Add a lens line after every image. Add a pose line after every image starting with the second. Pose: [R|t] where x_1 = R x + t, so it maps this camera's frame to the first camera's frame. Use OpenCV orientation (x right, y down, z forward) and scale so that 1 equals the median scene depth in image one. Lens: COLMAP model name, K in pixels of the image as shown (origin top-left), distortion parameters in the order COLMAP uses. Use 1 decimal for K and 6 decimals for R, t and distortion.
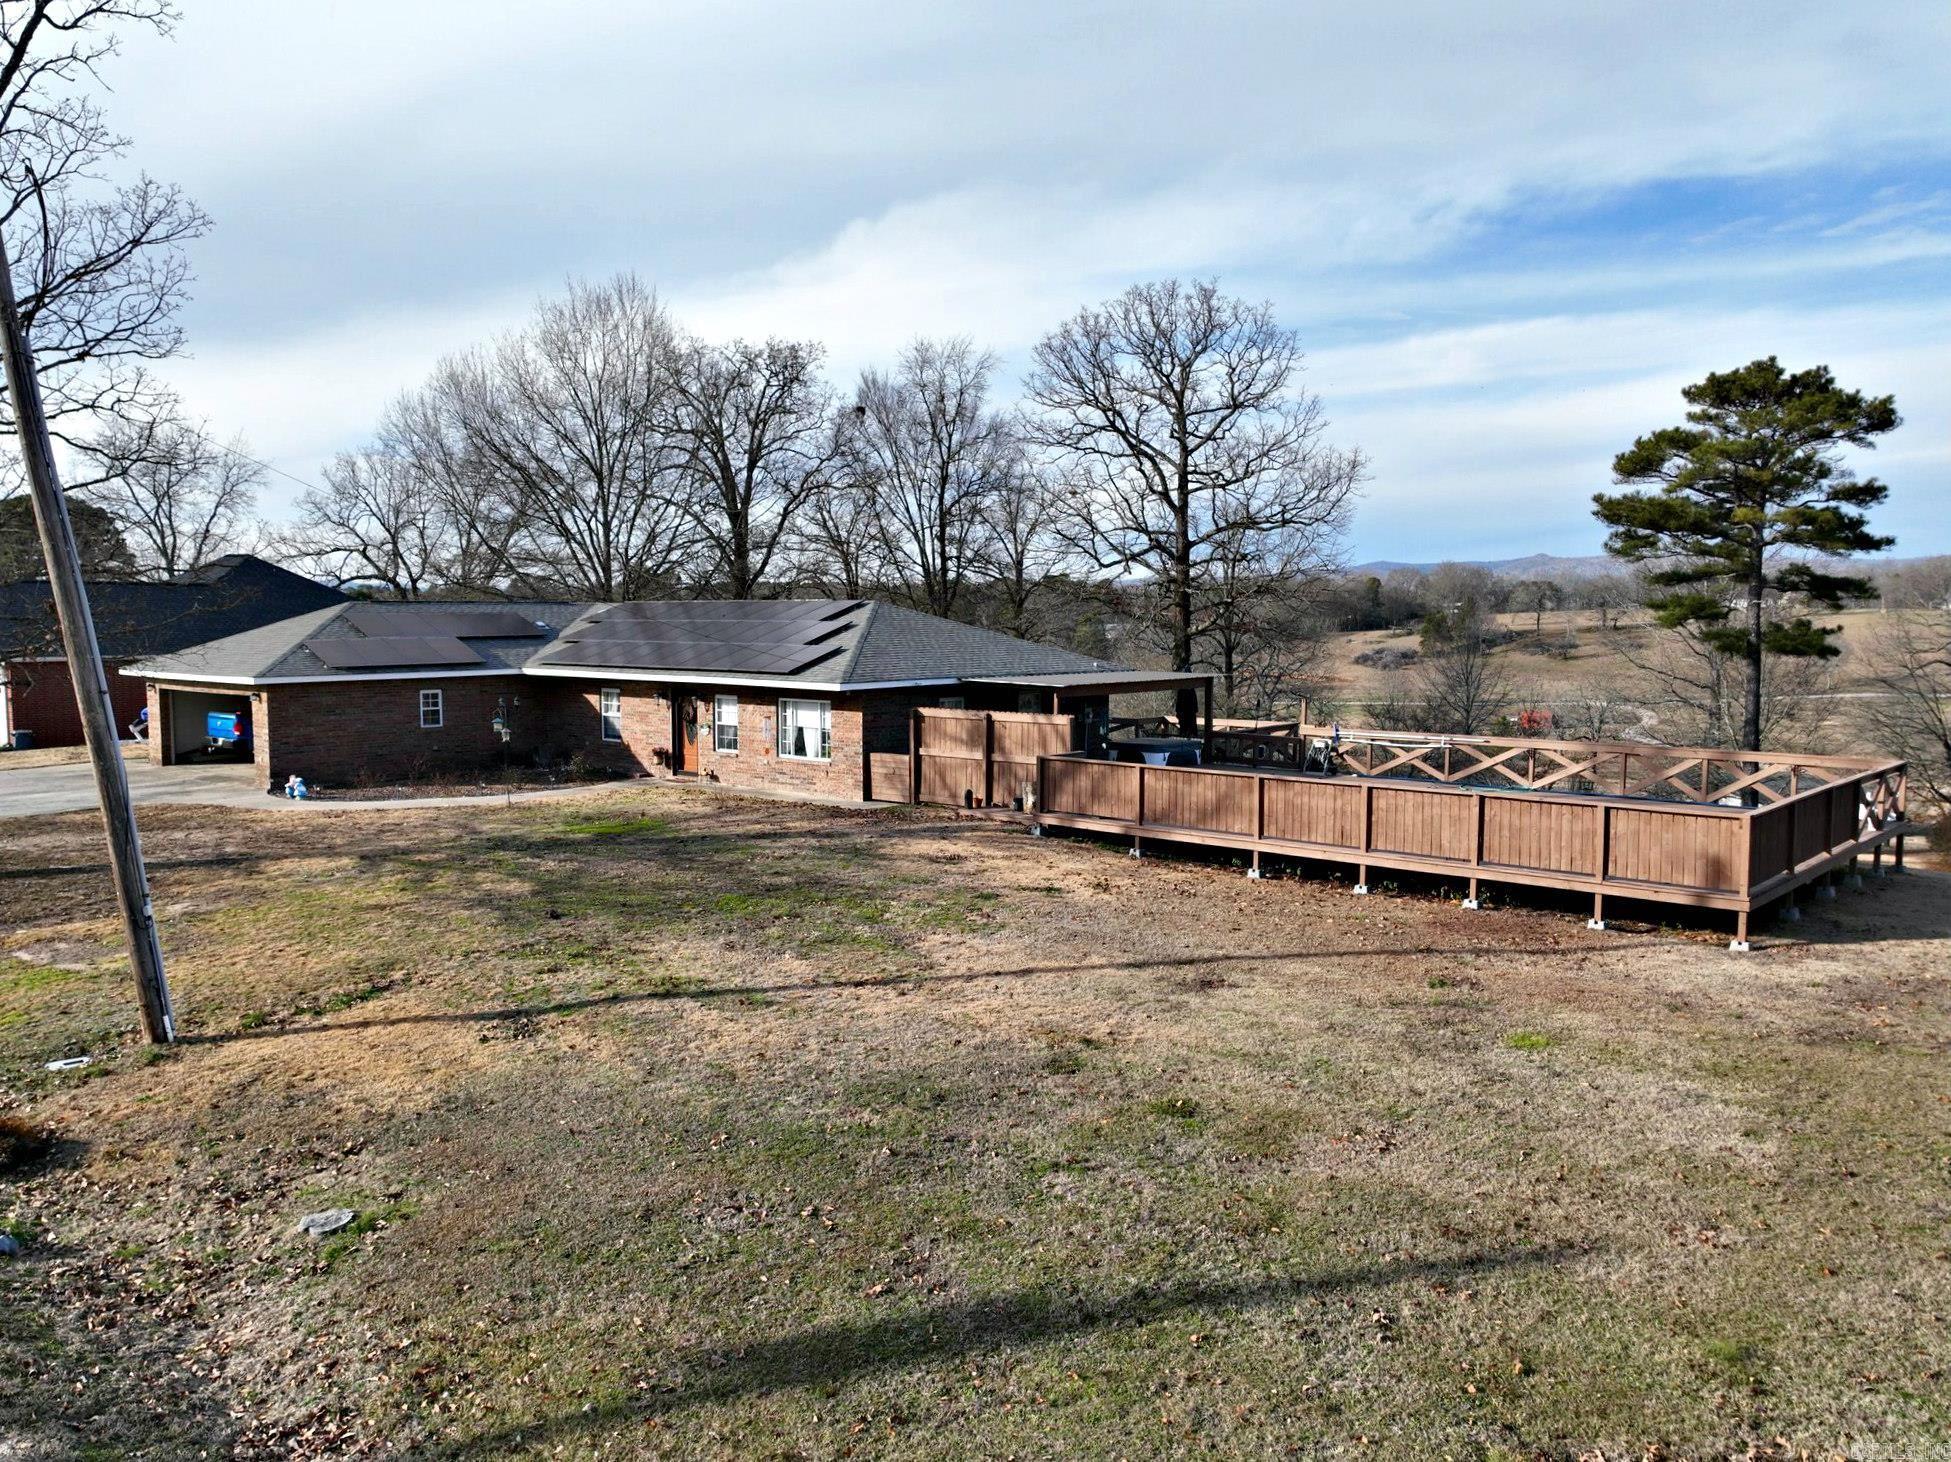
lens RADIAL K [[1393.0, 0, 974.4], [0, 1393.0, 727.2], [0, 0, 1]] dist [0.006038, 0.004574]
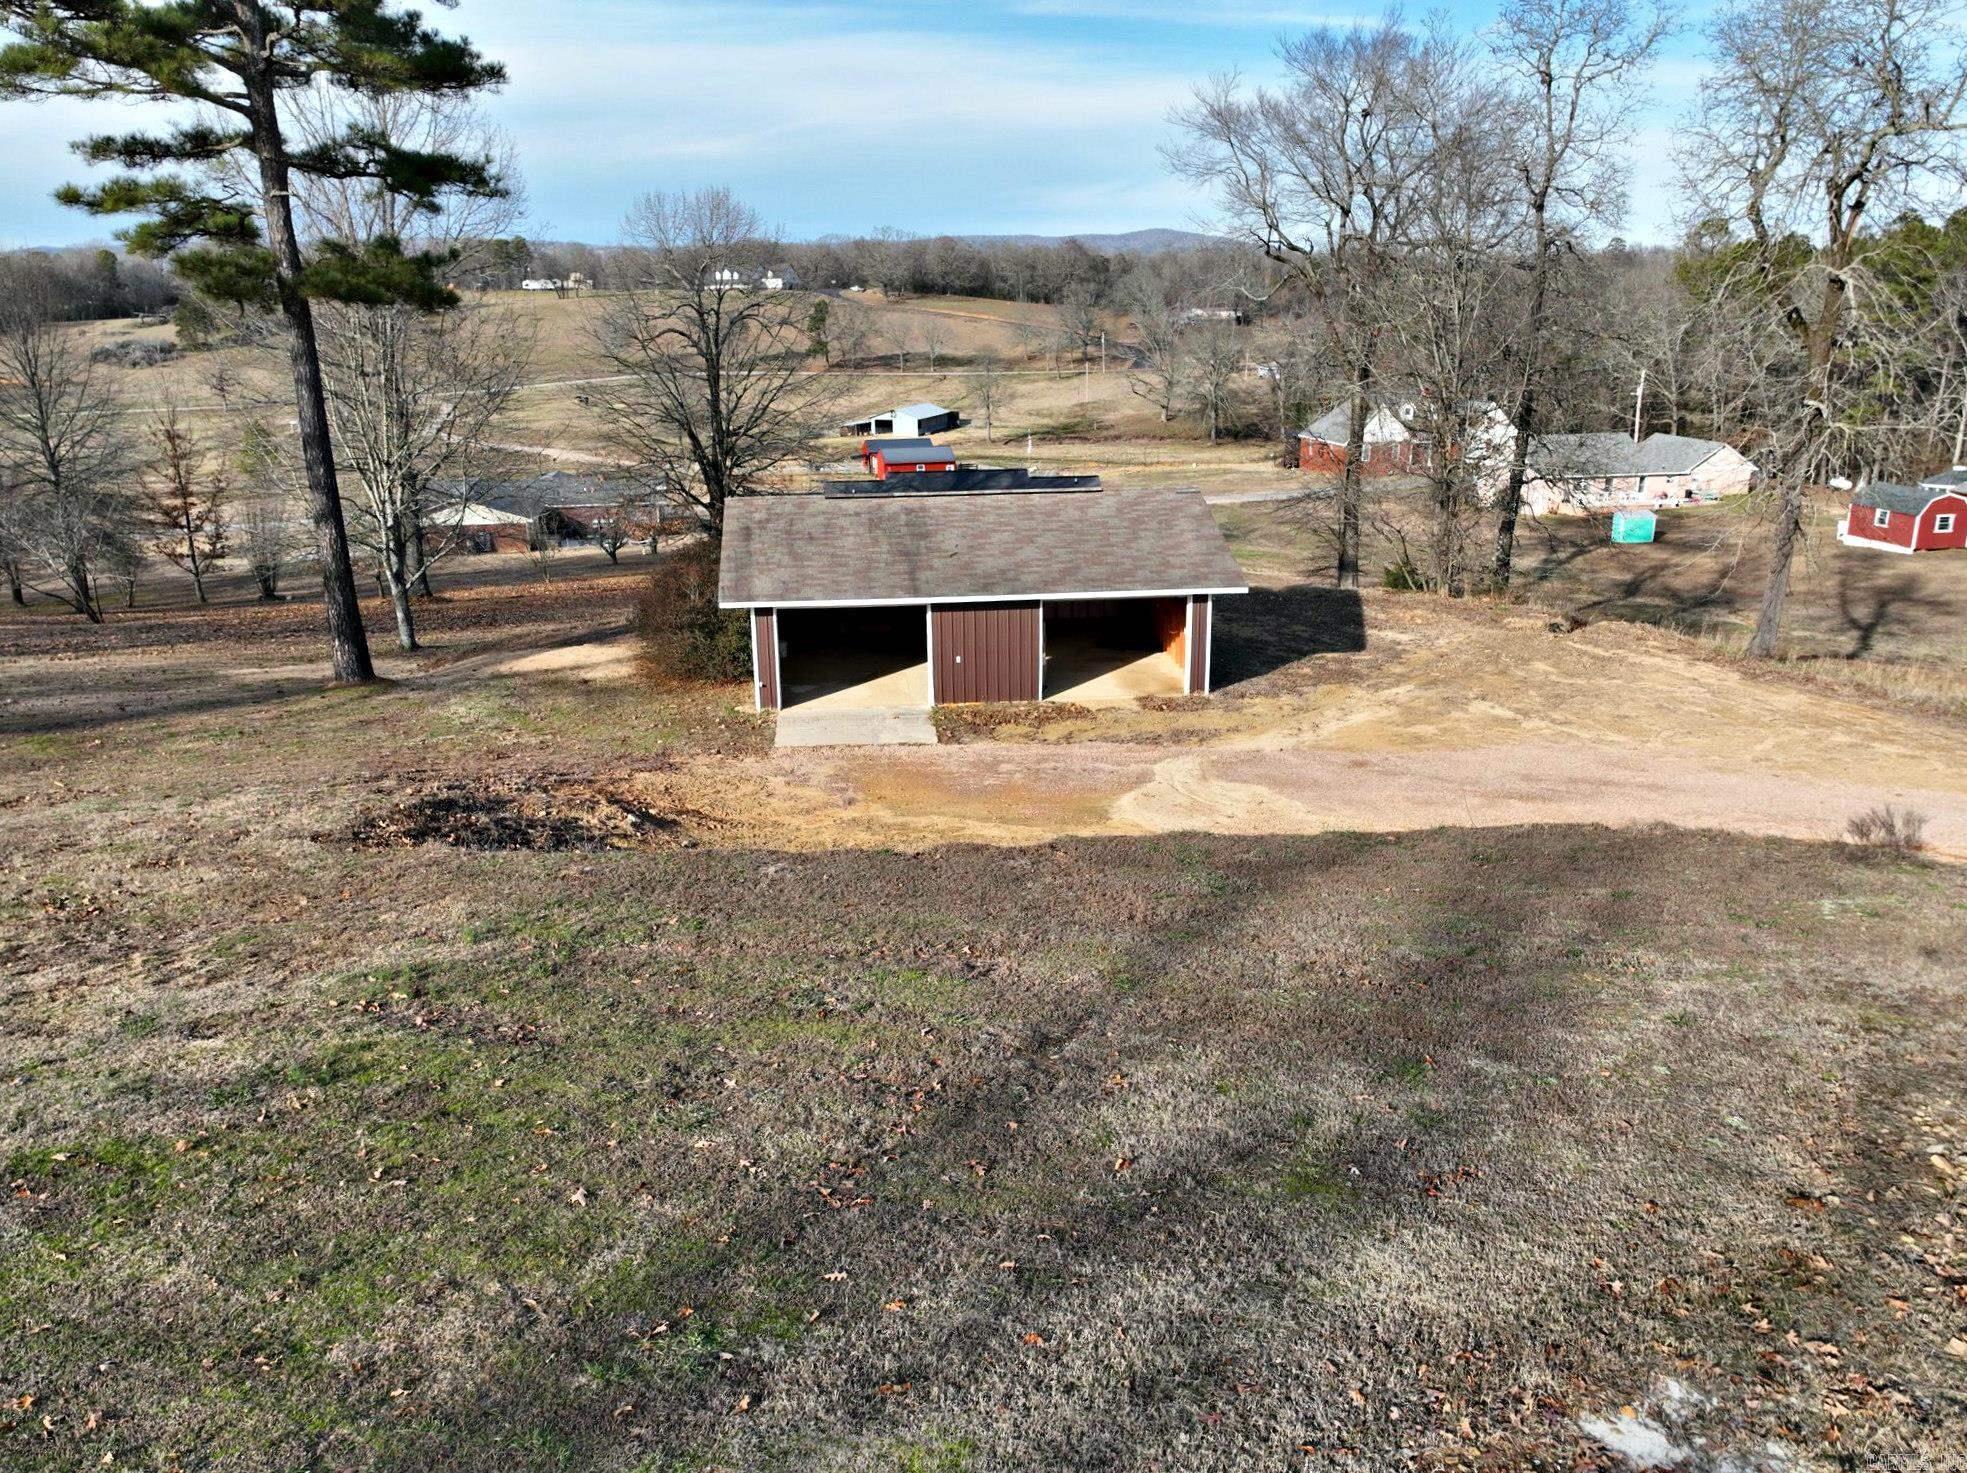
lens RADIAL K [[1404.5, 0, 981.4], [0, 1404.5, 743.5], [0, 0, 1]] dist [0.006038, 0.004574]
pose [[0.703581, -0.223716, 0.674481, 0.630144], [0.068169, 0.966023, 0.249306, -0.014739], [-0.707338, -0.129428, 0.694925, 0.795335]]
